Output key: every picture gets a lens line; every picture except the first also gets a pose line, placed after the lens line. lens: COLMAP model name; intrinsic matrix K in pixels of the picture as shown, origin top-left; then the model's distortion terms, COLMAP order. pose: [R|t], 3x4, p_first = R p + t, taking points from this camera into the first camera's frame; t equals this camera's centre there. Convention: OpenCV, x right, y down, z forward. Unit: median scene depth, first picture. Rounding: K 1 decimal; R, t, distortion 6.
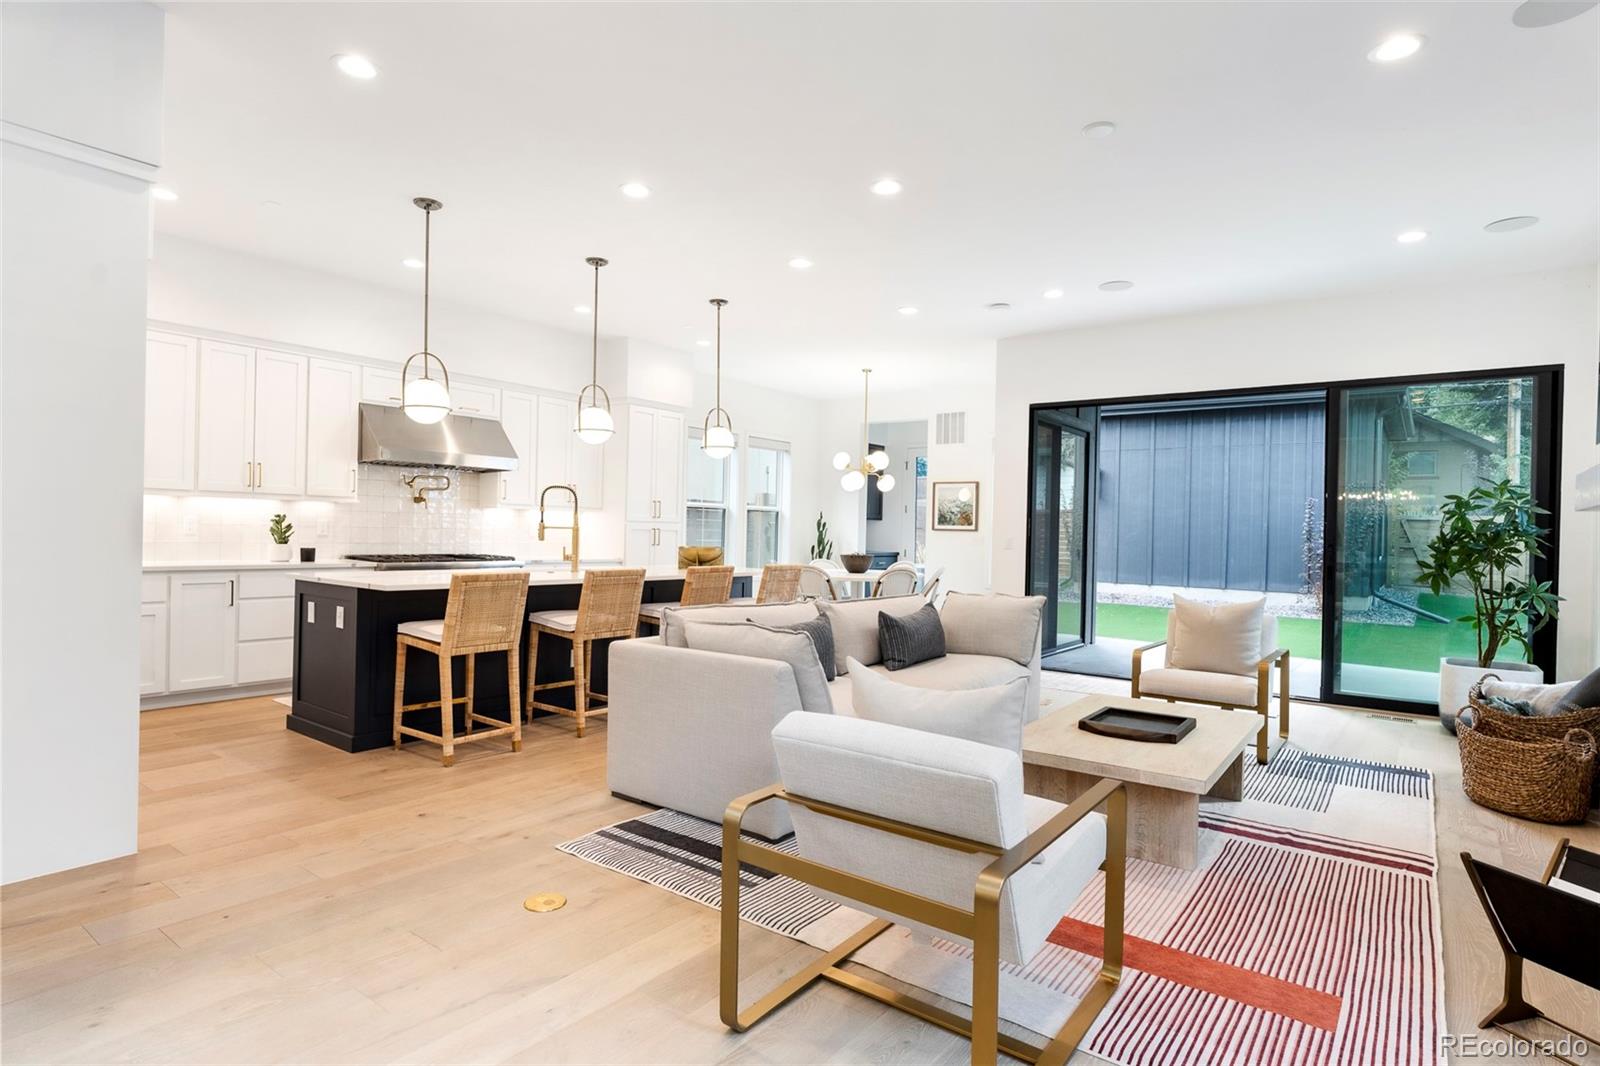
lens RADIAL K [[848.1, 0, 800.0], [0, 848.1, 533.0], [0, 0, 1]] dist [-0.001959, -0.000311]
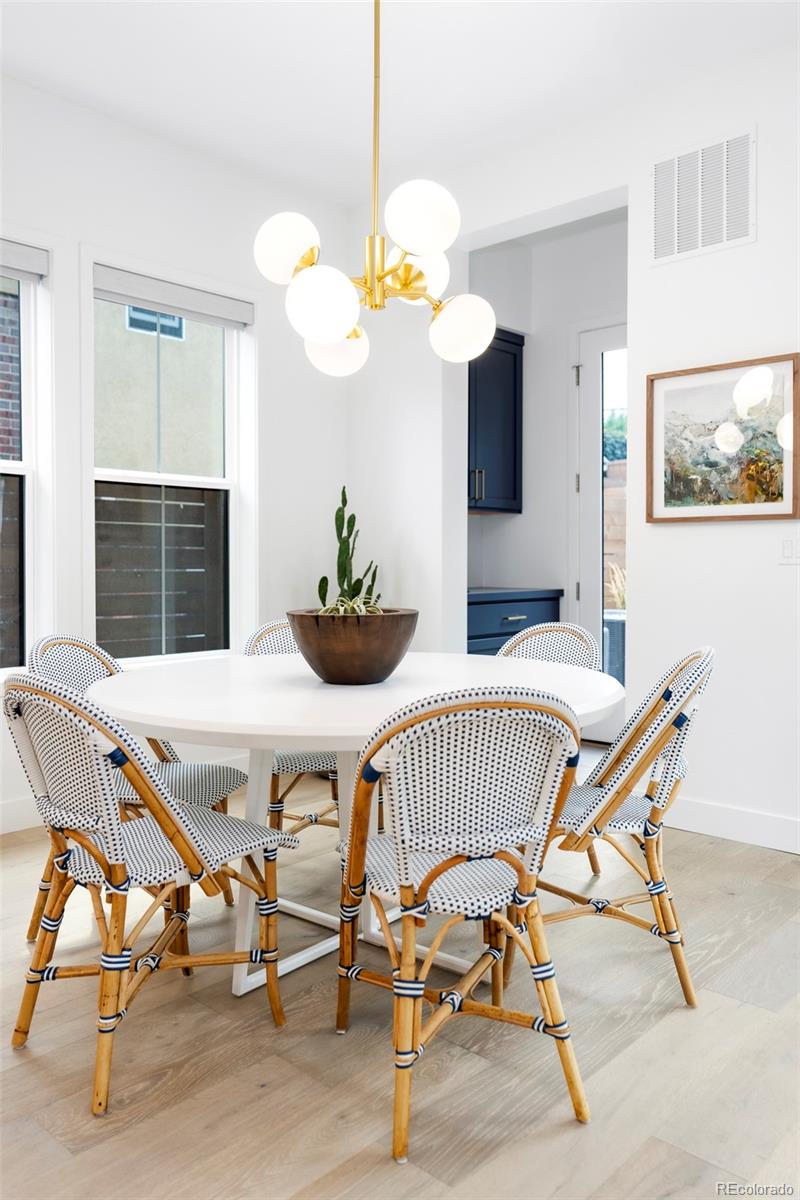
lens RADIAL K [[893.3, 0, 400.0], [0, 893.3, 600.0], [0, 0, 1]] dist [-0.056567, 0.000116]
pose [[0.993968, -0.017985, -0.108184, 0.110852], [0.022465, 0.998934, 0.040333, 0.011686], [0.107343, -0.042520, 0.993312, 0.734663]]
